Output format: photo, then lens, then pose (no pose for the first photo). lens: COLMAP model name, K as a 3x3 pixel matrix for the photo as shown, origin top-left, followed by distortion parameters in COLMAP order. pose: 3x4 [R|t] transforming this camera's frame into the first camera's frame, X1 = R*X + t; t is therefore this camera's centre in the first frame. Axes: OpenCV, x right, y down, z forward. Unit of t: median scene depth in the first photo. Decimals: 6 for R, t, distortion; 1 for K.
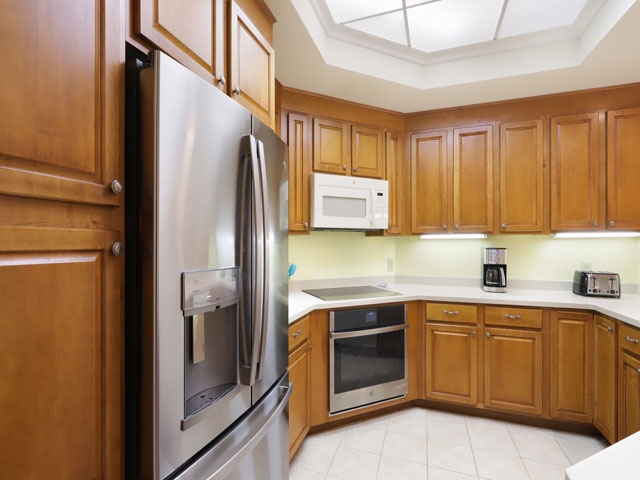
lens RADIAL K [[307.4, 0, 320.6], [0, 307.4, 241.7], [0, 0, 1]] dist [-0.005293, 0.000374]
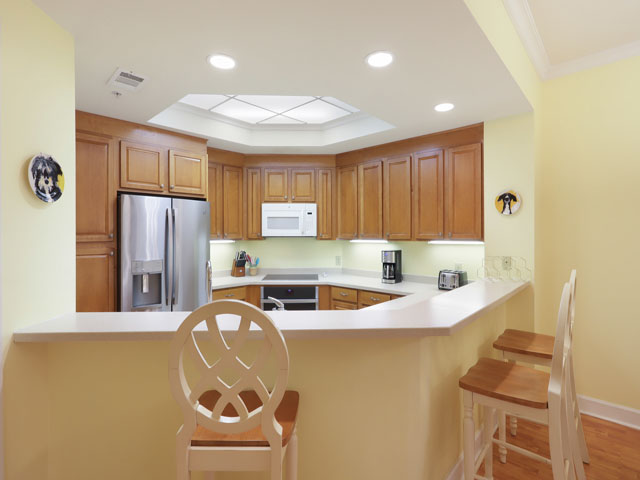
lens RADIAL K [[307.4, 0, 318.9], [0, 307.4, 238.2], [0, 0, 1]] dist [-0.005293, 0.000374]
pose [[0.927490, 0.003058, -0.373835, 0.834848], [0.003050, 0.999871, 0.015746, -0.059072], [0.373835, -0.015744, 0.927362, -0.401220]]
